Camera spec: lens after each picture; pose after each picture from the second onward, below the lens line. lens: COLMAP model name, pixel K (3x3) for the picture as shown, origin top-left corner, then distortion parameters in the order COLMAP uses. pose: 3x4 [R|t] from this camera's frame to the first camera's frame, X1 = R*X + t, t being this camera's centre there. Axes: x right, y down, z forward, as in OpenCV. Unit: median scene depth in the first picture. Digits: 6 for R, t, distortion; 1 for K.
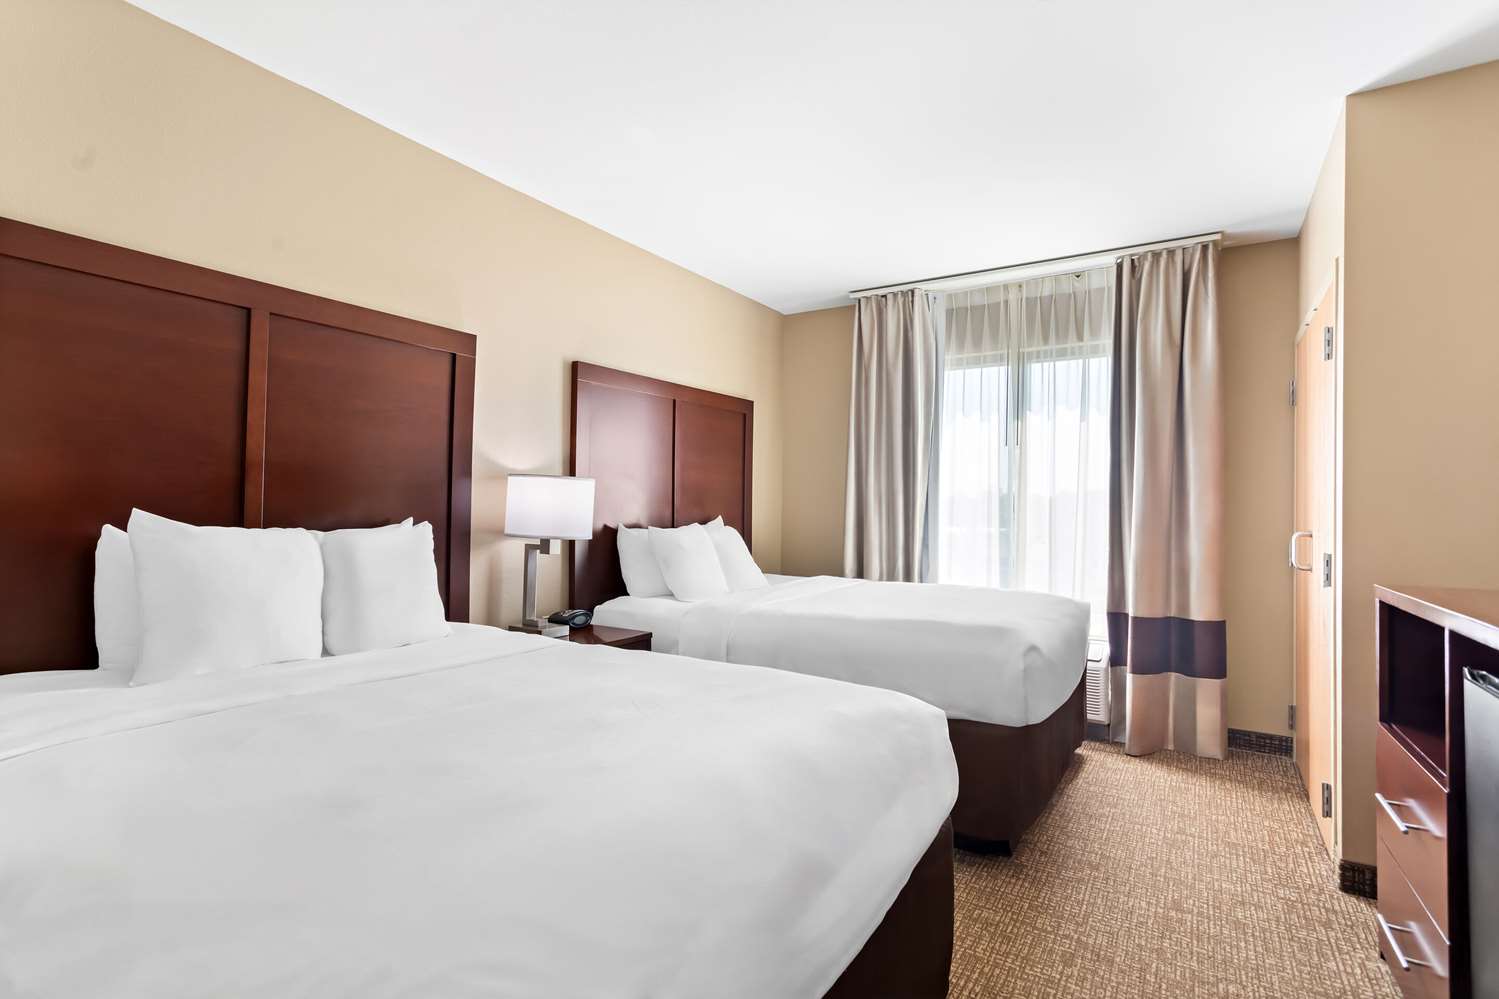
lens RADIAL K [[734.7, 0, 750.9], [0, 734.7, 508.7], [0, 0, 1]] dist [0.000492, -0.000340]
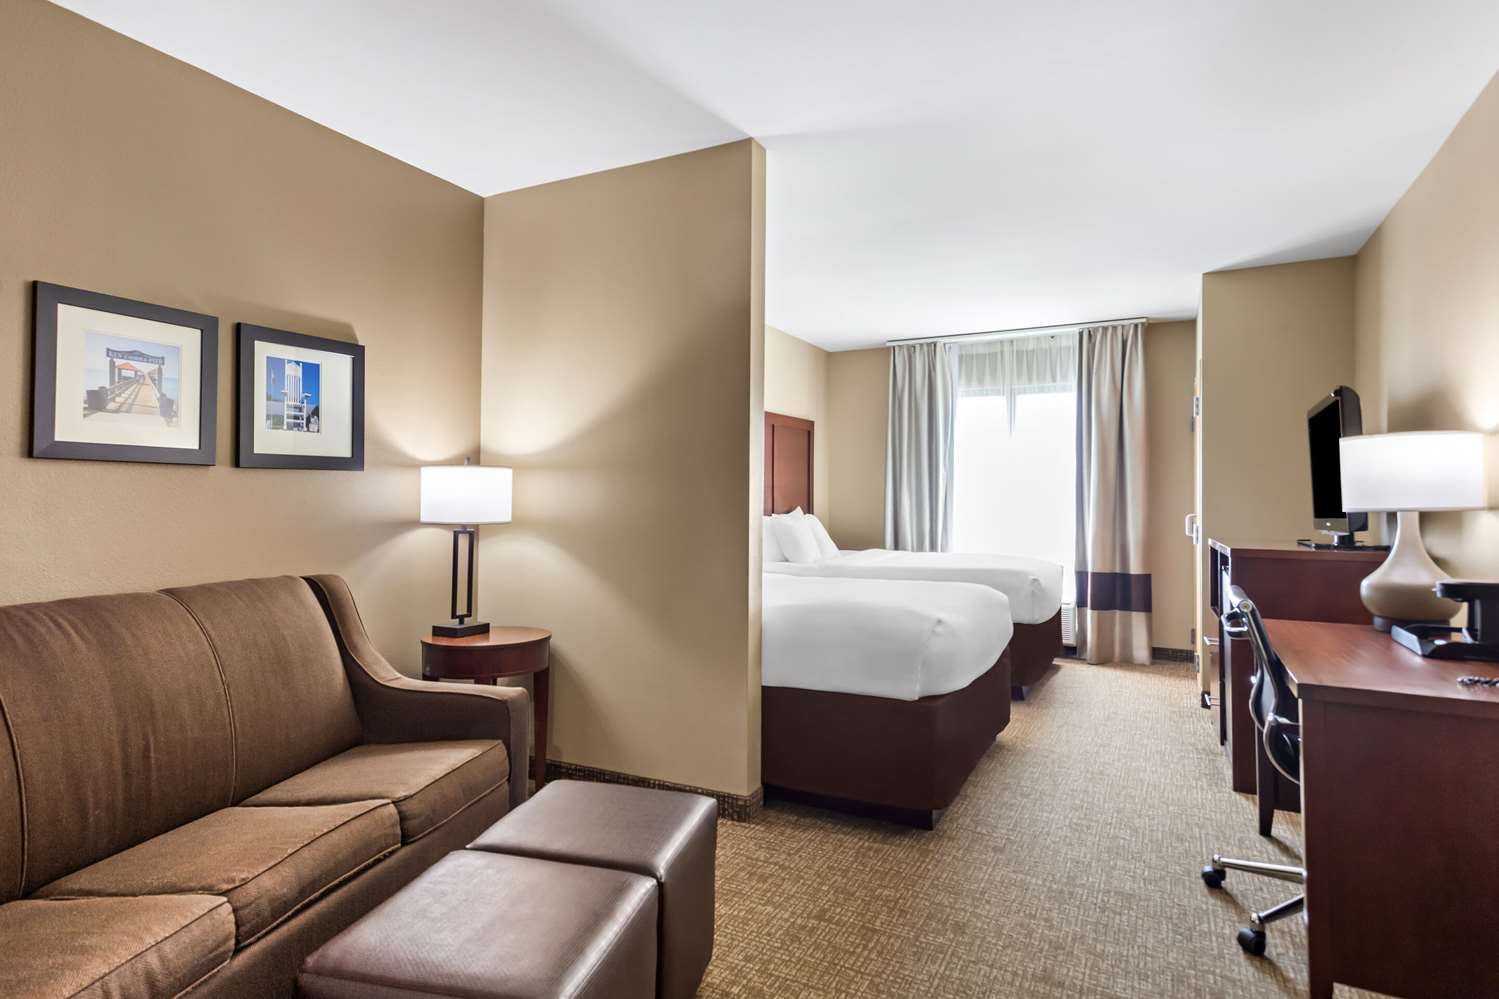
lens RADIAL K [[756.8, 0, 749.5], [0, 756.8, 499.5], [0, 0, 1]] dist [-0.000574, -0.000154]
pose [[0.998487, -0.006874, 0.054554, -0.242260], [0.006842, 0.999976, 0.000770, -0.006438], [-0.054558, -0.000396, 0.998511, -0.469859]]
